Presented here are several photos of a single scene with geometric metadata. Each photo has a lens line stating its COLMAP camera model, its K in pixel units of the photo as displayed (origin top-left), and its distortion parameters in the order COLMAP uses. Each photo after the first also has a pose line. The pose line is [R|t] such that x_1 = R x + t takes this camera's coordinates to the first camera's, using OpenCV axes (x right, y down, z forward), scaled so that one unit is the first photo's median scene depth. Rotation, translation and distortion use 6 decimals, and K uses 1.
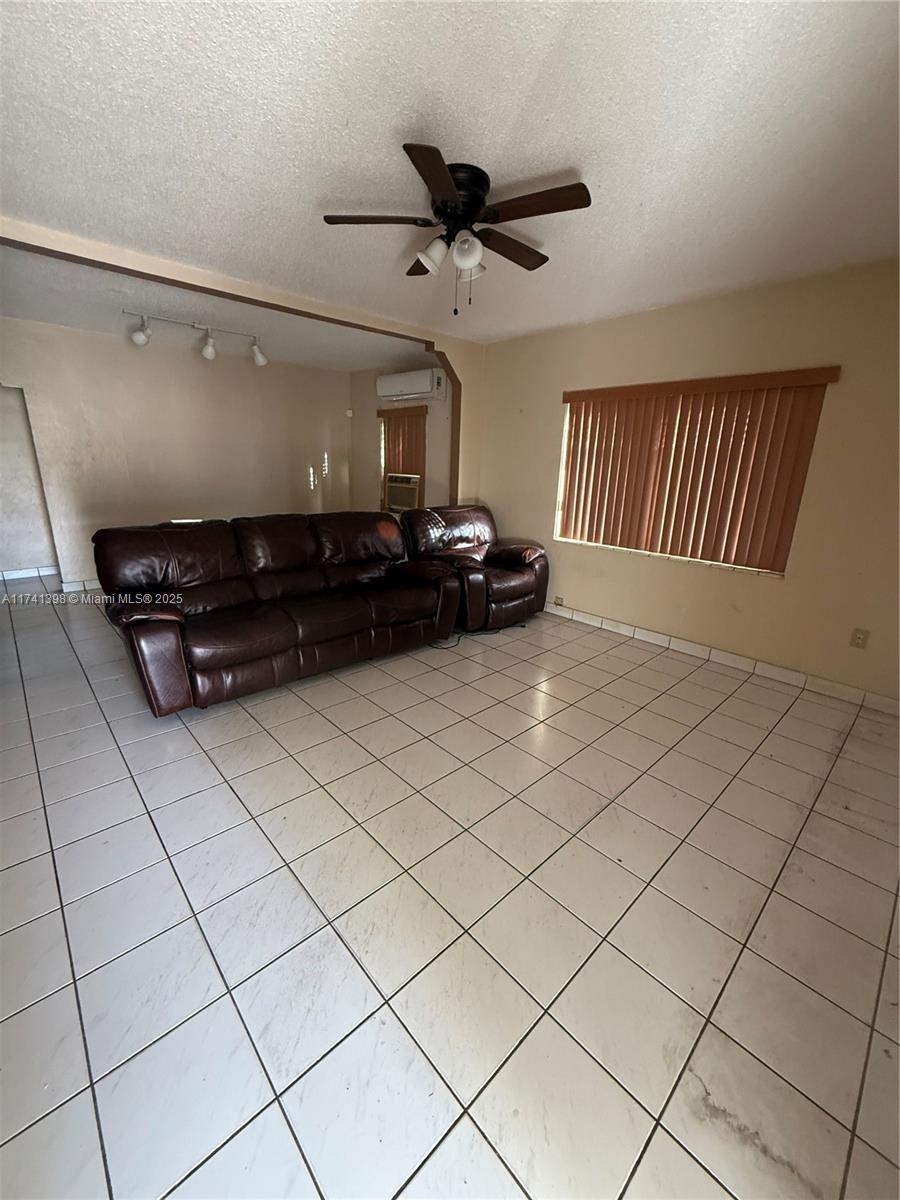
lens RADIAL K [[477.8, 0, 453.0], [0, 477.8, 600.5], [0, 0, 1]] dist [-0.001651, -0.000511]
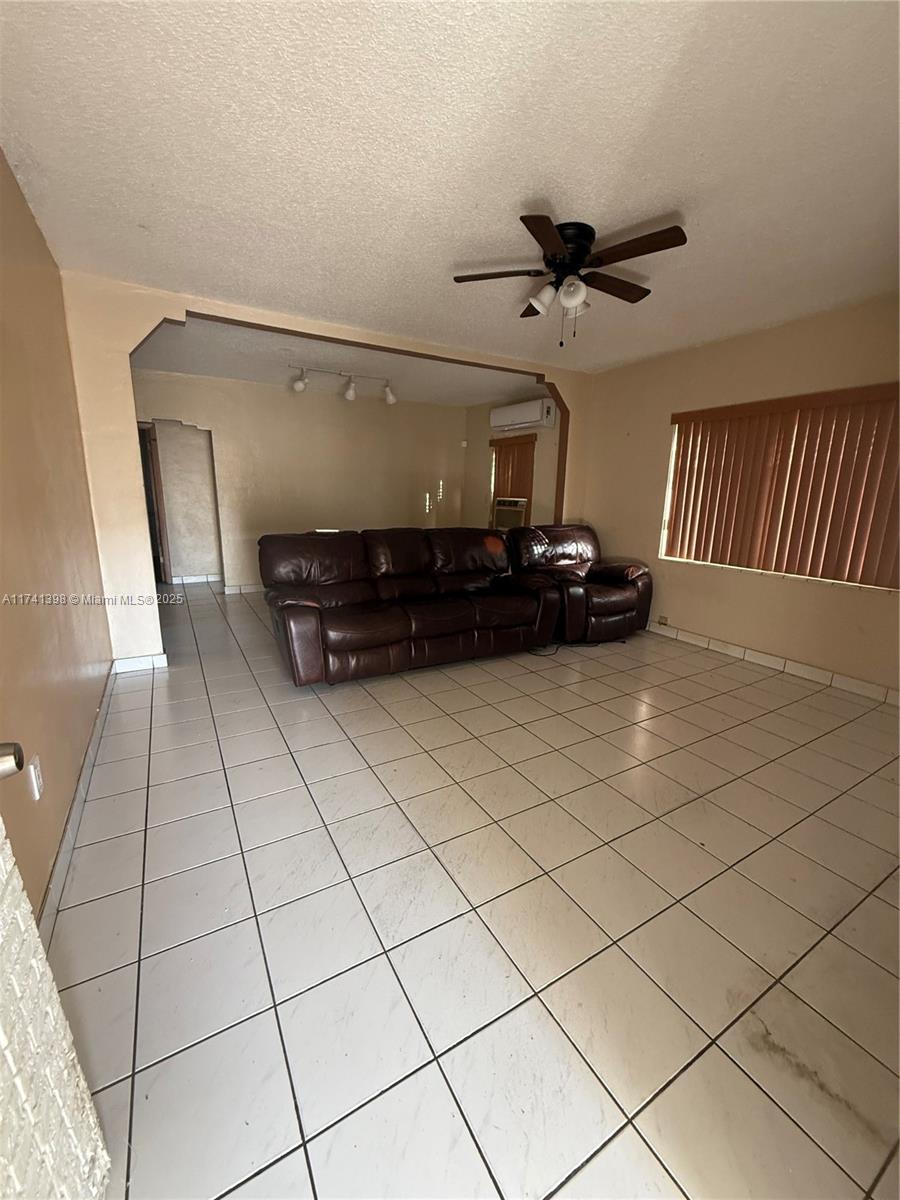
lens RADIAL K [[477.8, 0, 454.1], [0, 477.8, 598.4], [0, 0, 1]] dist [-0.001651, -0.000511]
pose [[0.976109, 0.037094, -0.214093, 0.014127], [-0.051411, 0.996770, -0.061695, 0.056057], [0.211113, 0.071228, 0.974863, -0.082082]]
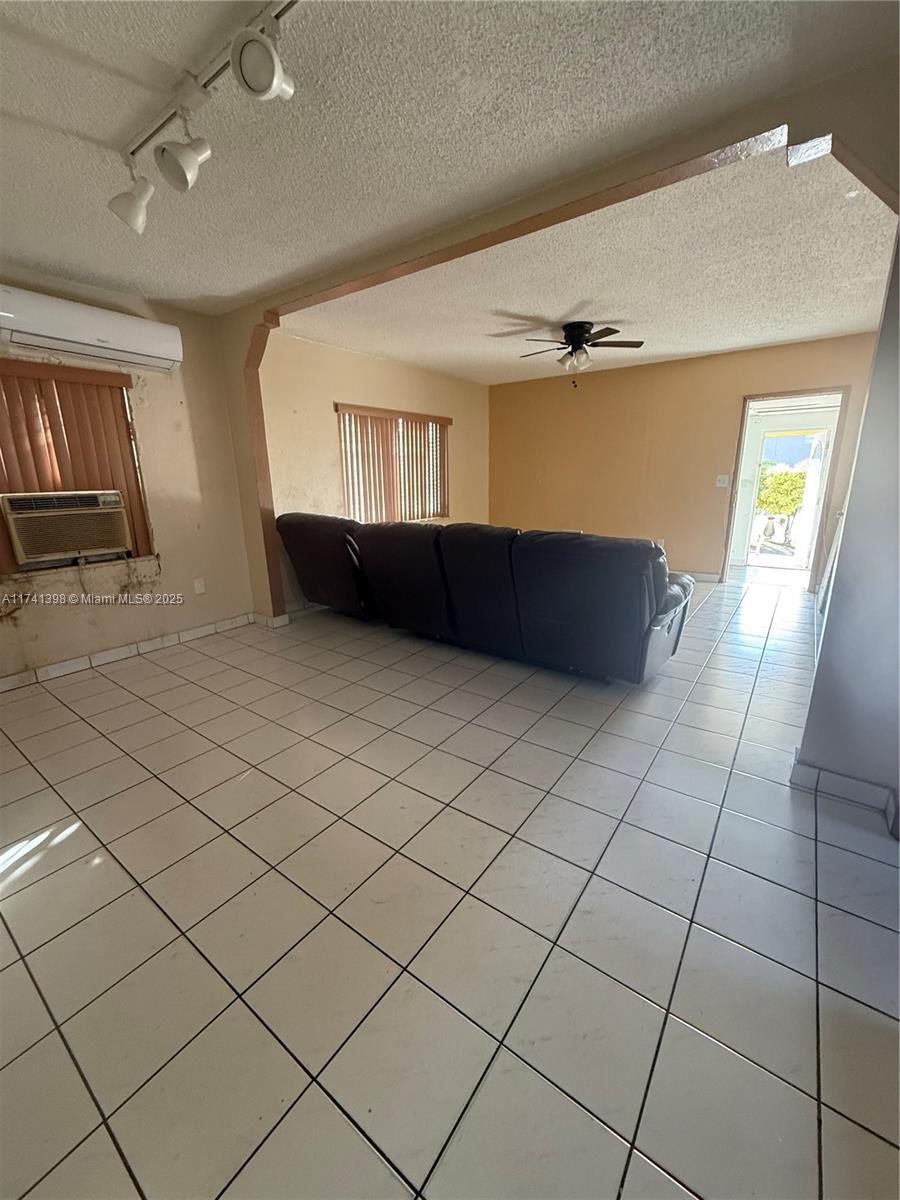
lens RADIAL K [[477.8, 0, 452.3], [0, 477.8, 599.1], [0, 0, 1]] dist [-0.001651, -0.000511]
pose [[-0.189710, -0.267487, 0.944702, -1.368467], [0.272169, 0.910141, 0.312357, -0.394156], [-0.943363, 0.316376, -0.099861, 1.329907]]
